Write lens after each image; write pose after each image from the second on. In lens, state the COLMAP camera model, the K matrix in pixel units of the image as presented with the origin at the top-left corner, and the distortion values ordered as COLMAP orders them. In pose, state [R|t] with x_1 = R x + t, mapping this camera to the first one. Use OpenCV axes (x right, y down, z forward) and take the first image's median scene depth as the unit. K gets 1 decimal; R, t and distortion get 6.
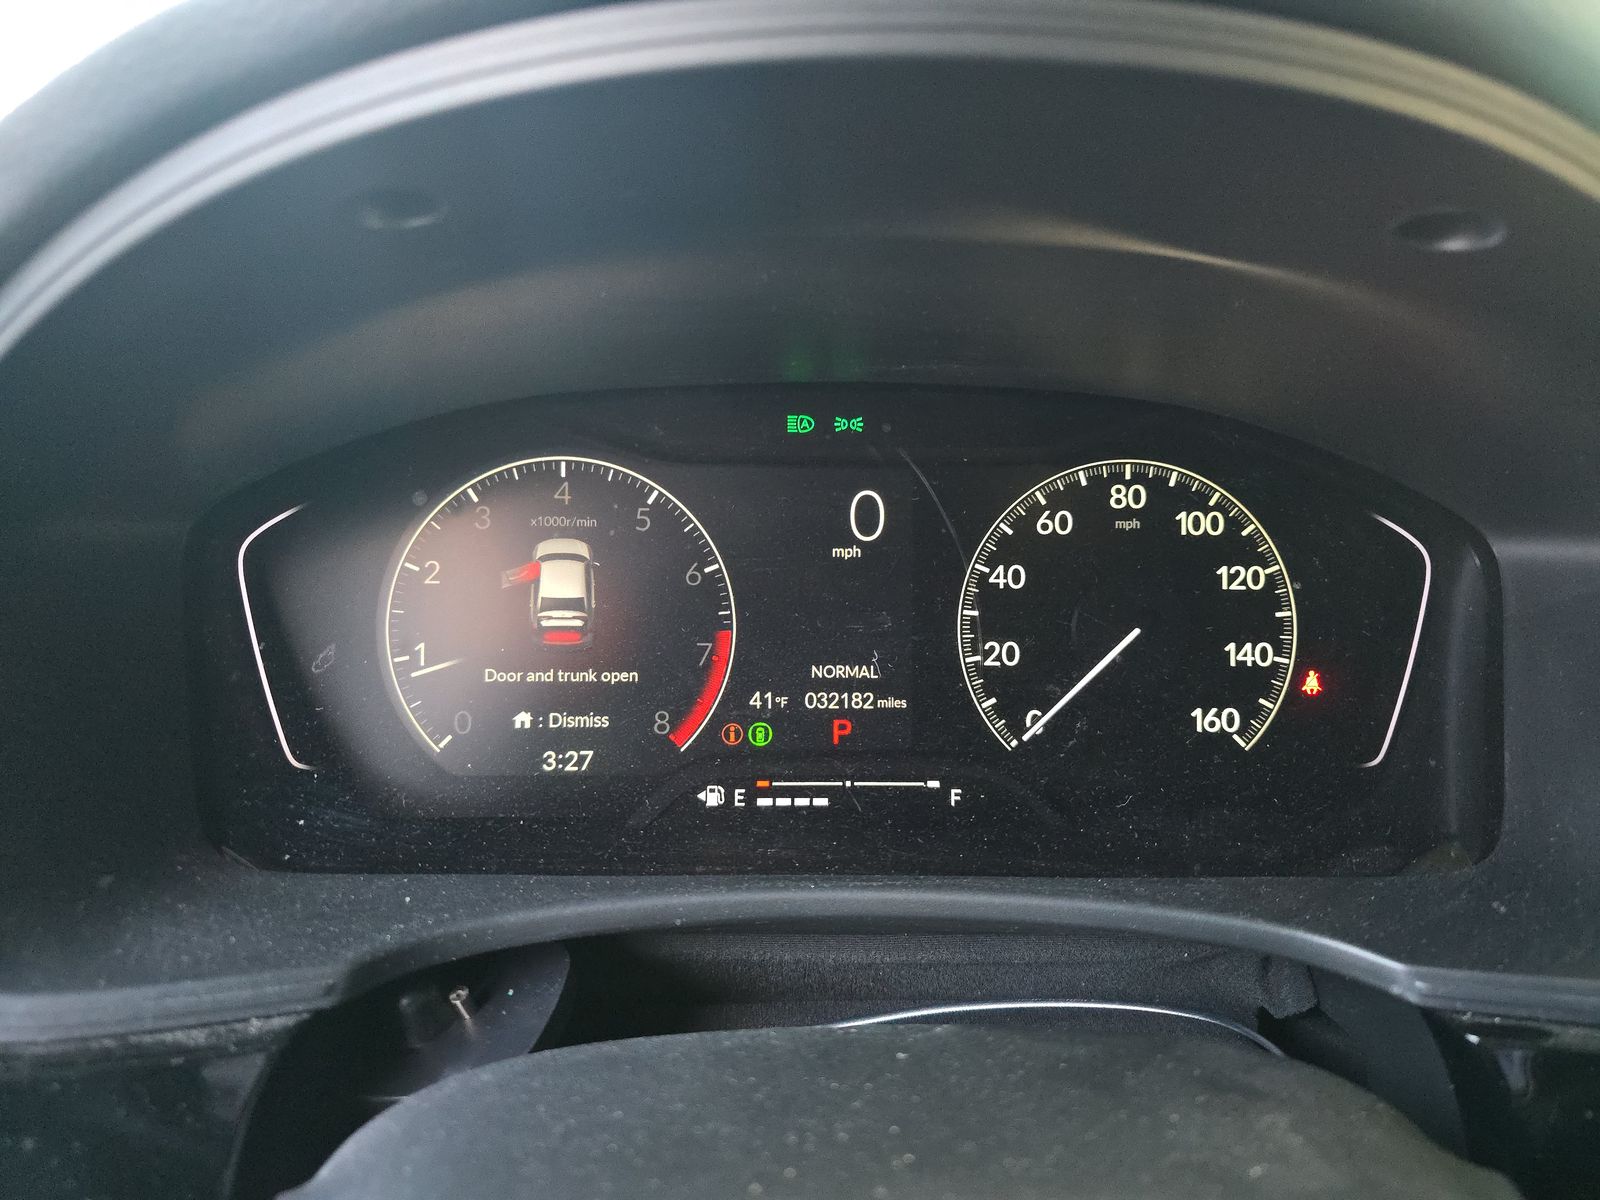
lens RADIAL K [[1074.5, 0, 803.9], [0, 1074.5, 598.6], [0, 0, 1]] dist [0.029355, -0.000602]
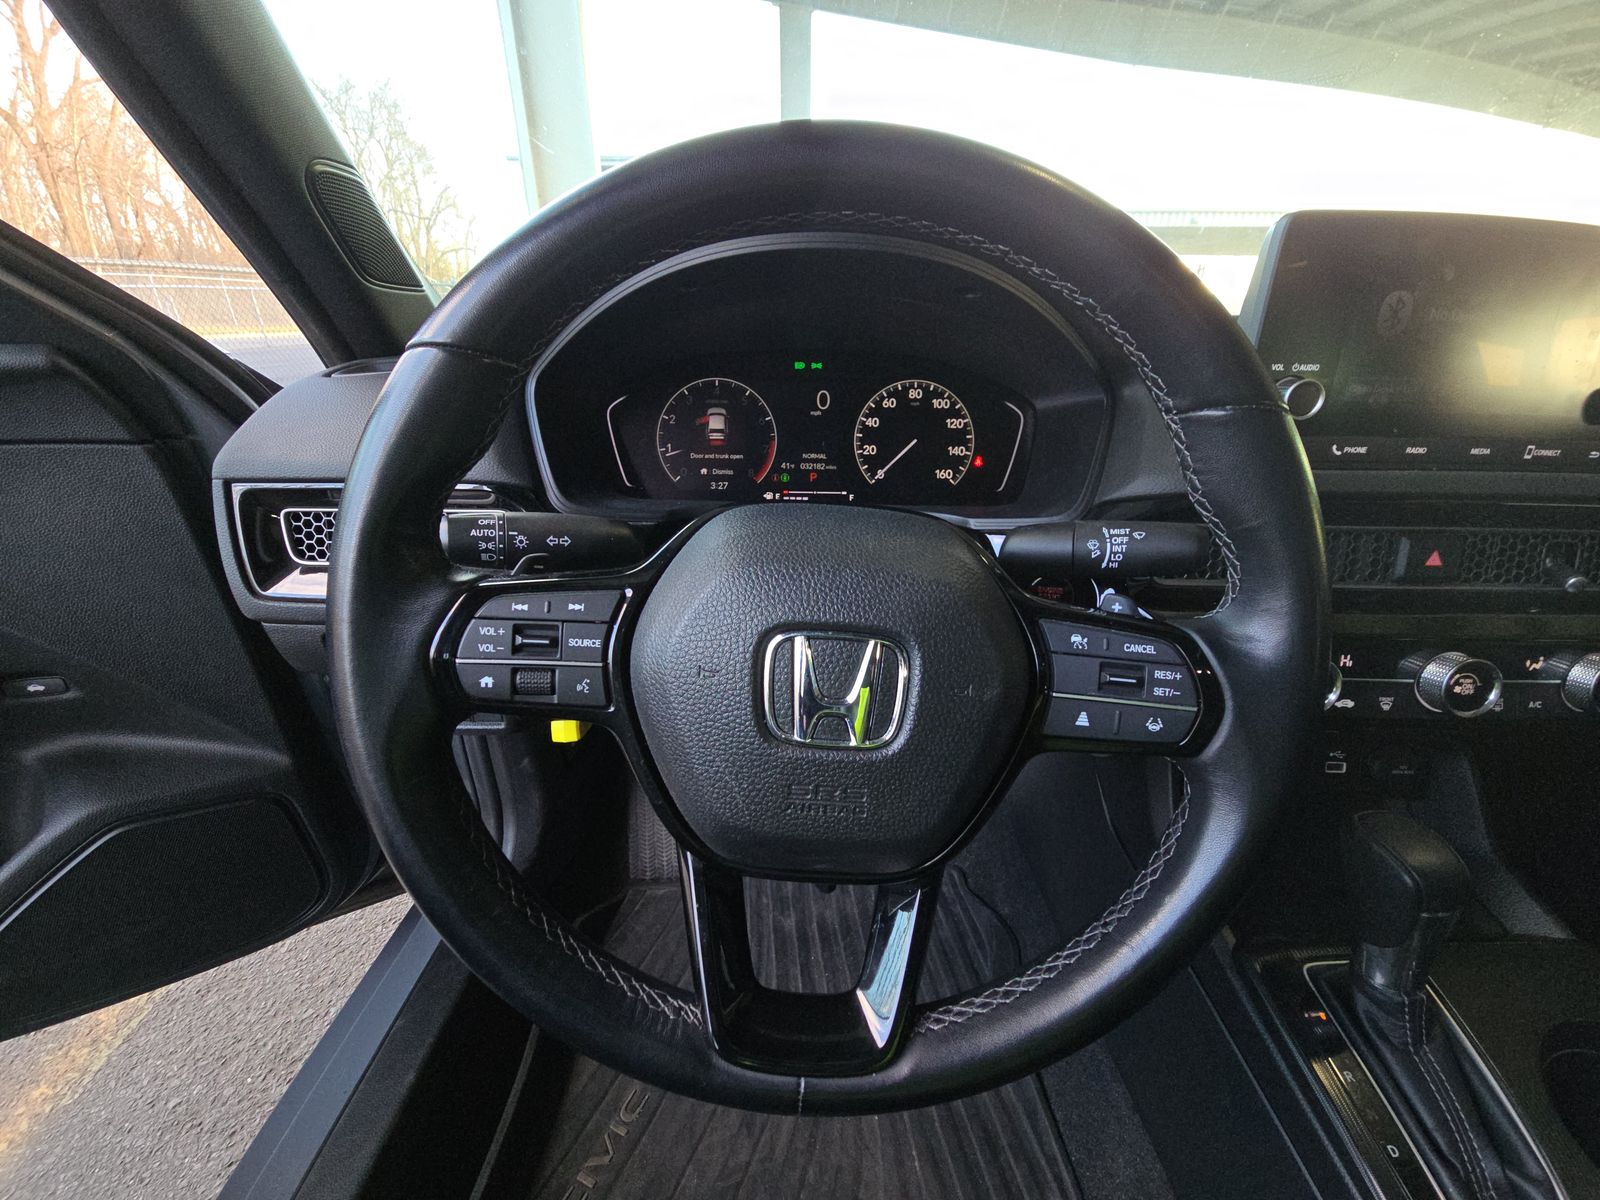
lens RADIAL K [[641.2, 0, 792.9], [0, 641.2, 603.5], [0, 0, 1]] dist [-0.000209, -0.000006]
pose [[0.999518, 0.011924, -0.028660, 0.033890], [-0.008444, 0.992904, 0.118617, 0.256855], [0.029871, -0.118317, 0.992526, -0.748872]]
